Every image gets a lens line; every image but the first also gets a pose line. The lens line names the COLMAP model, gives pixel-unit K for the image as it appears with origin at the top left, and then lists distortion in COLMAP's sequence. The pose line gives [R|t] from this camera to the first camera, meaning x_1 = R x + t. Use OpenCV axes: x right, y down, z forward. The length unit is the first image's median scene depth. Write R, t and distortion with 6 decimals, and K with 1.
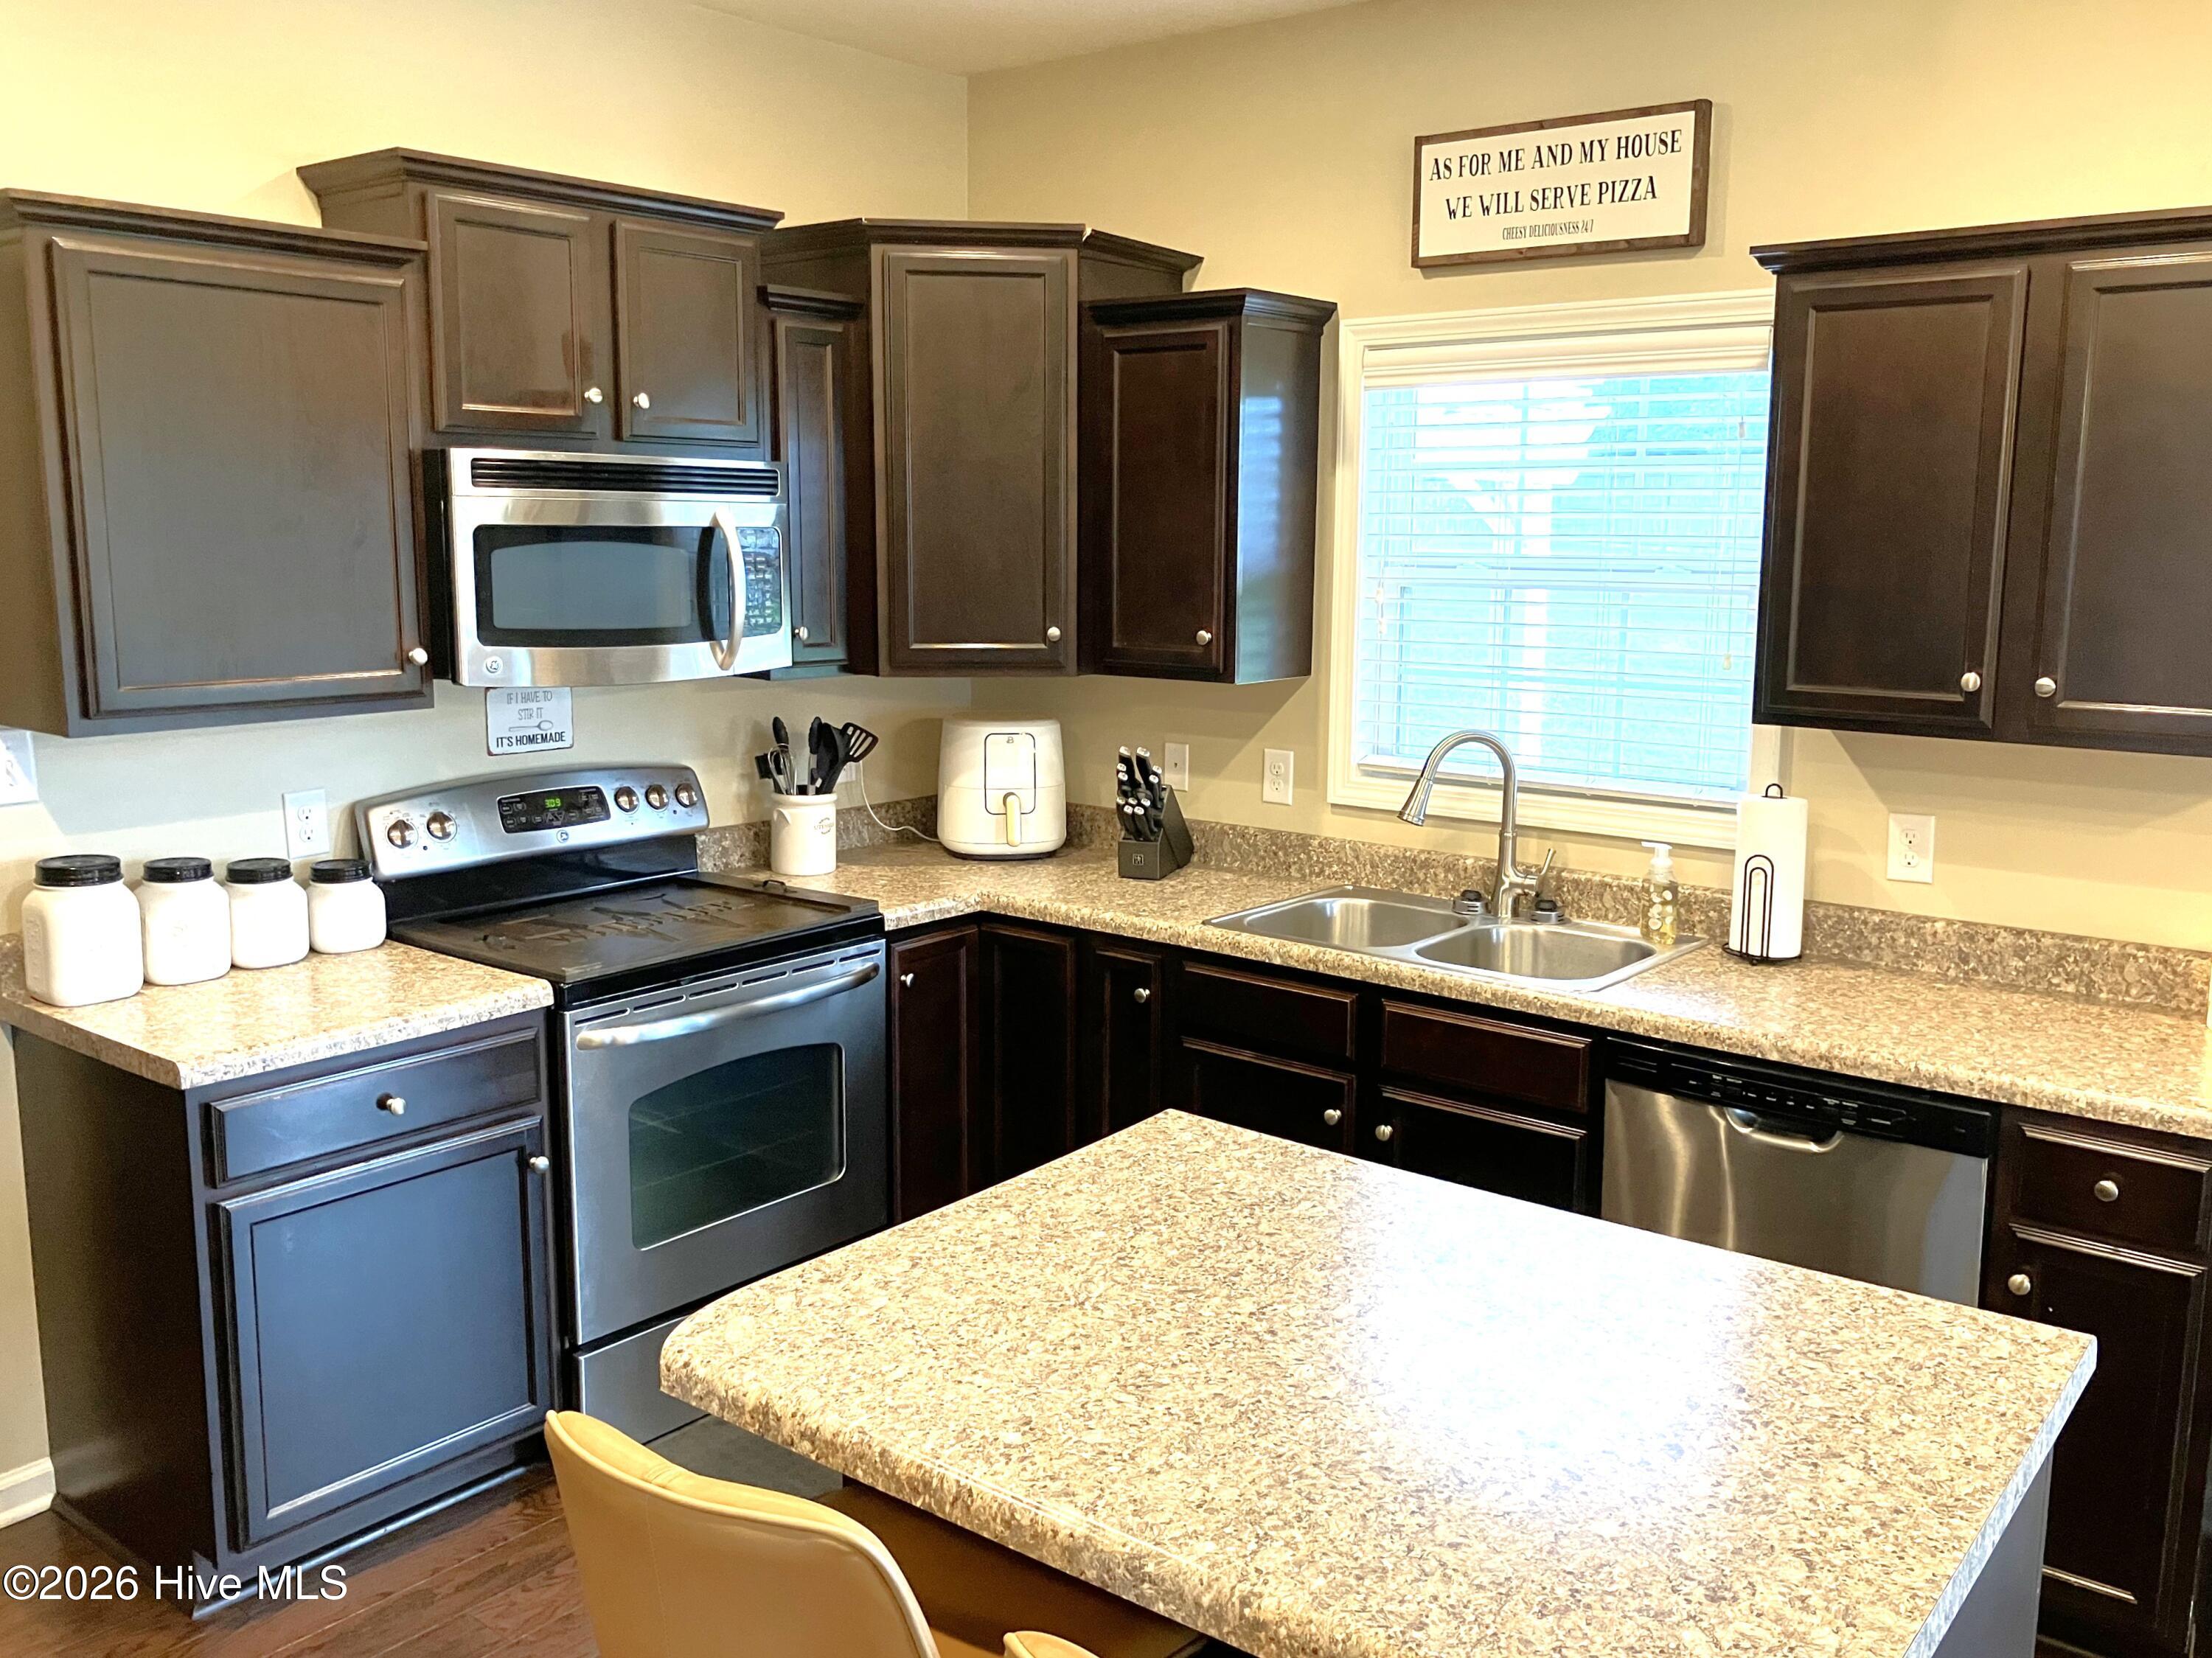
lens RADIAL K [[1854.1, 0, 1118.0], [0, 1854.1, 821.1], [0, 0, 1]] dist [-0.003744, -0.000745]
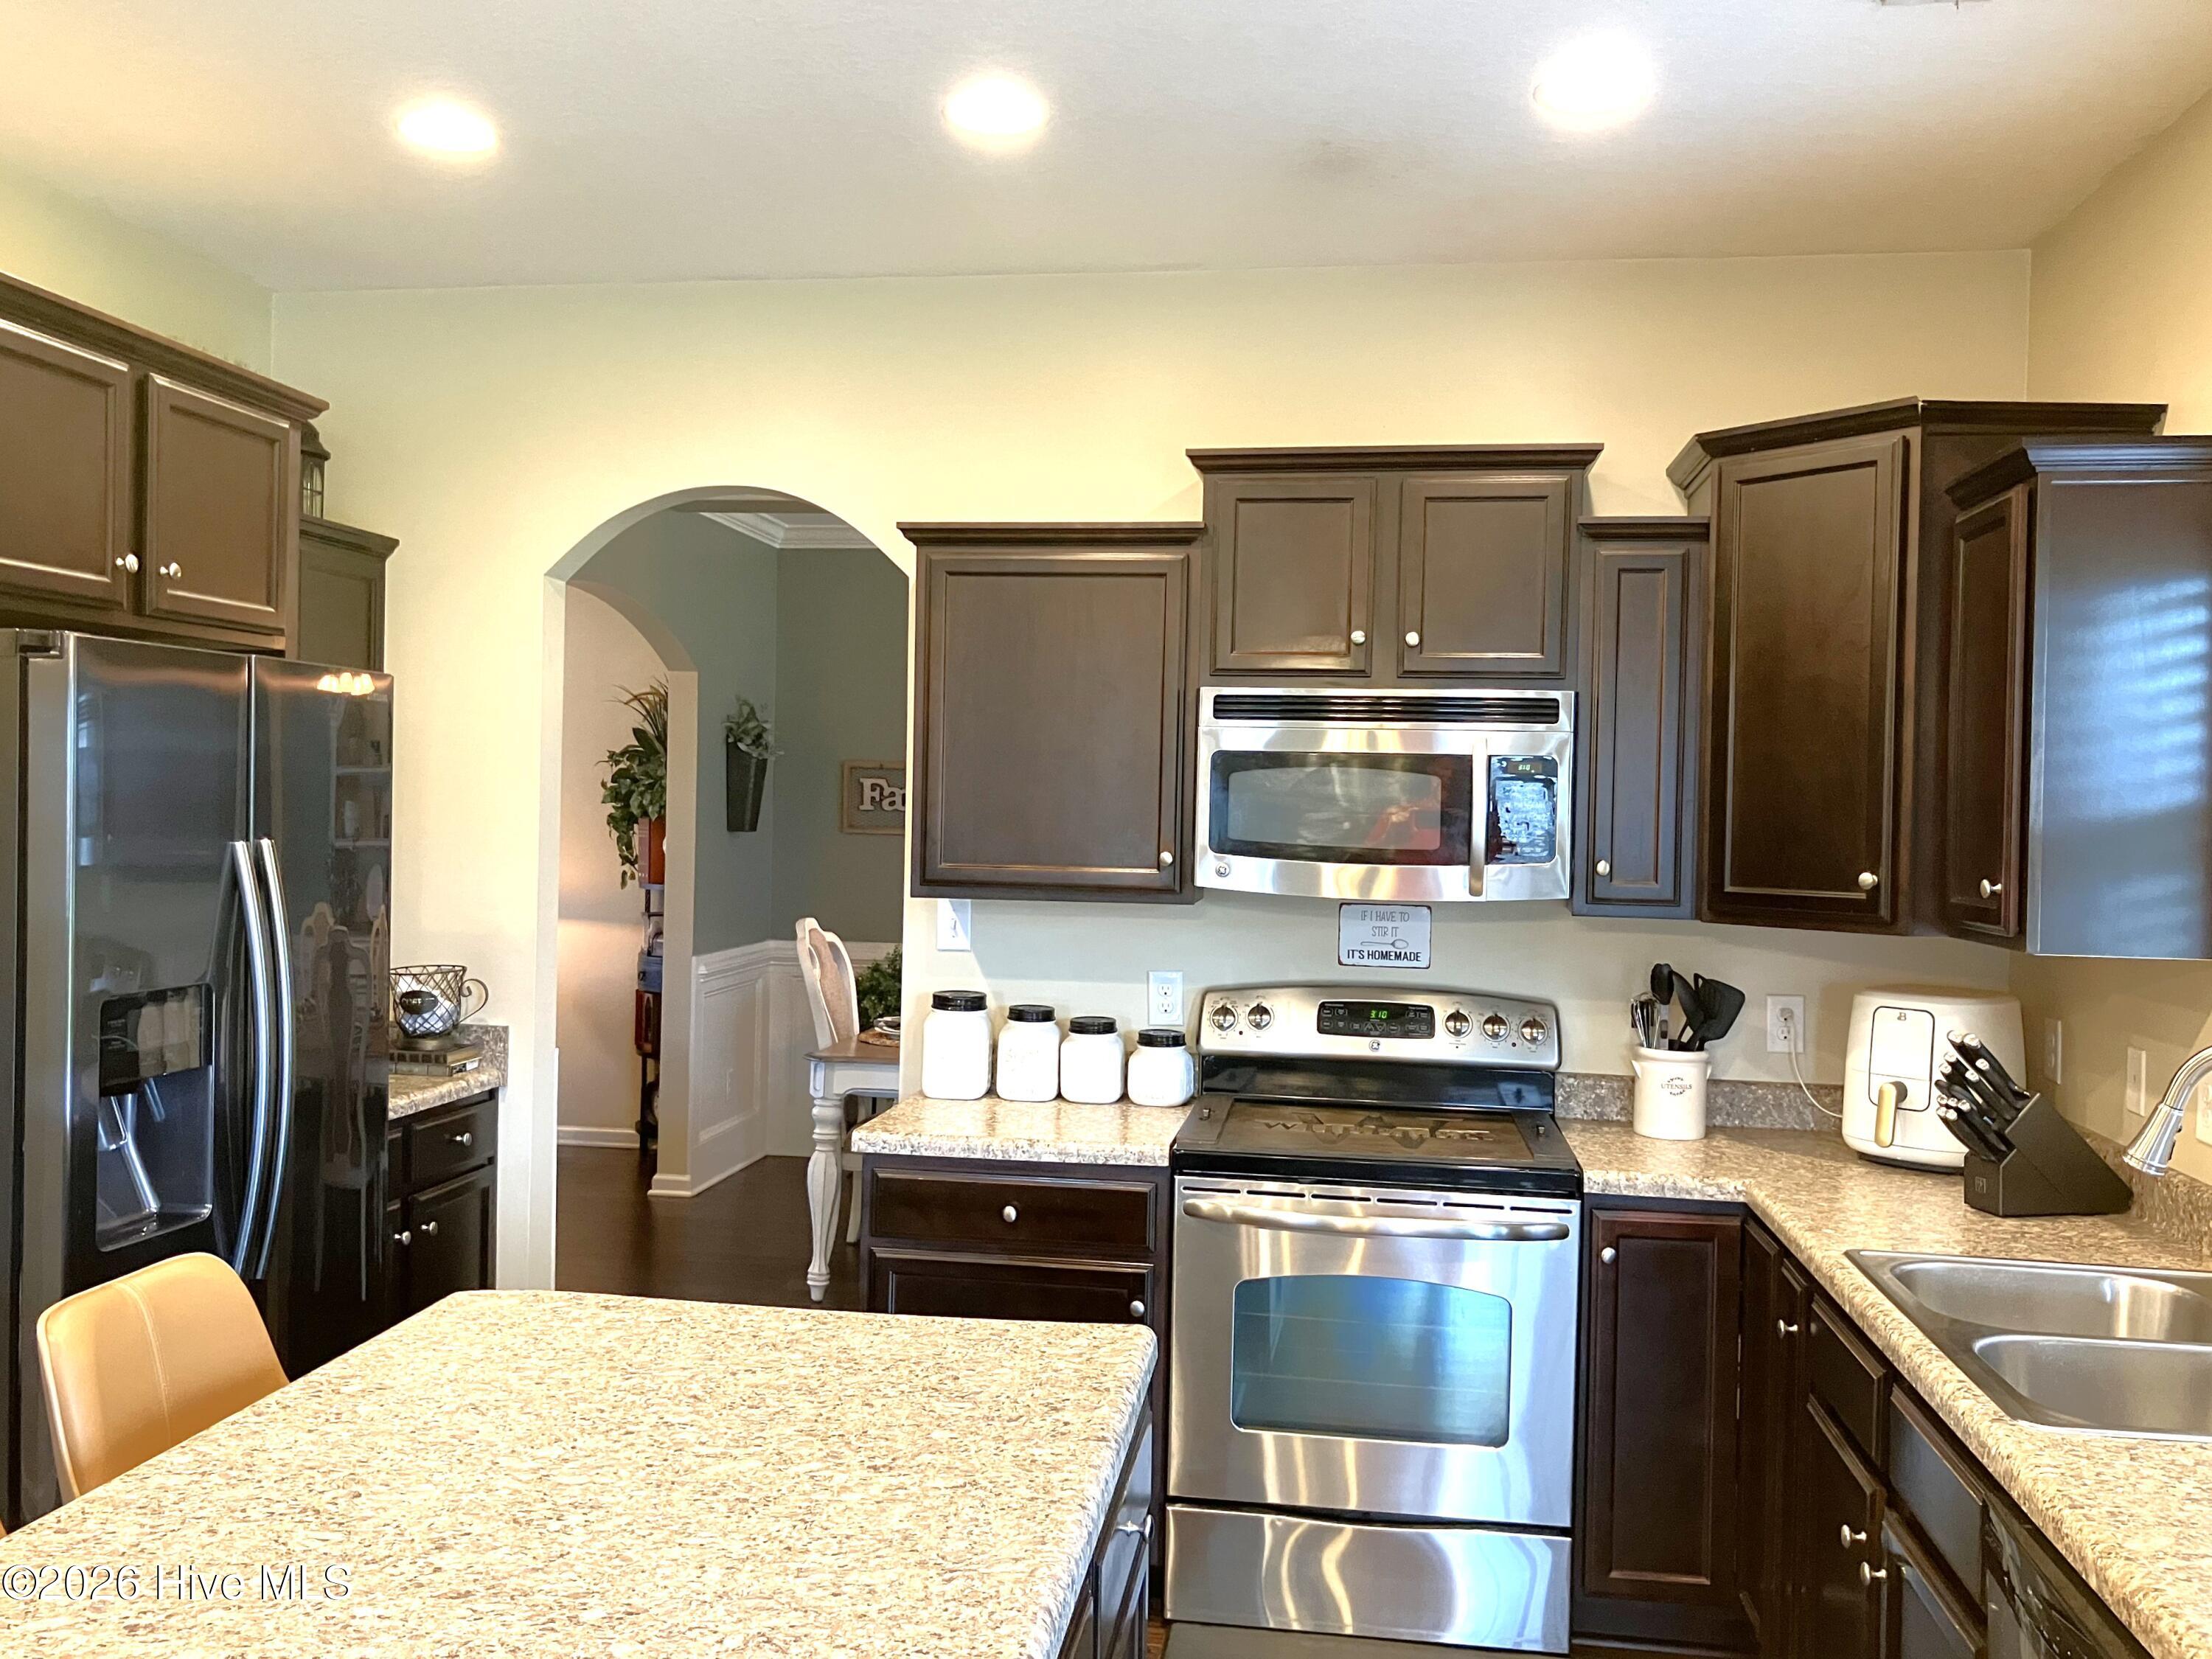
lens RADIAL K [[1876.8, 0, 1129.2], [0, 1876.8, 844.3], [0, 0, 1]] dist [0.120992, -0.338407]
pose [[0.484411, 0.018761, -0.874639, 0.576802], [-0.155724, 0.985653, -0.065103, -0.013526], [0.860869, 0.167739, 0.480383, 0.337334]]
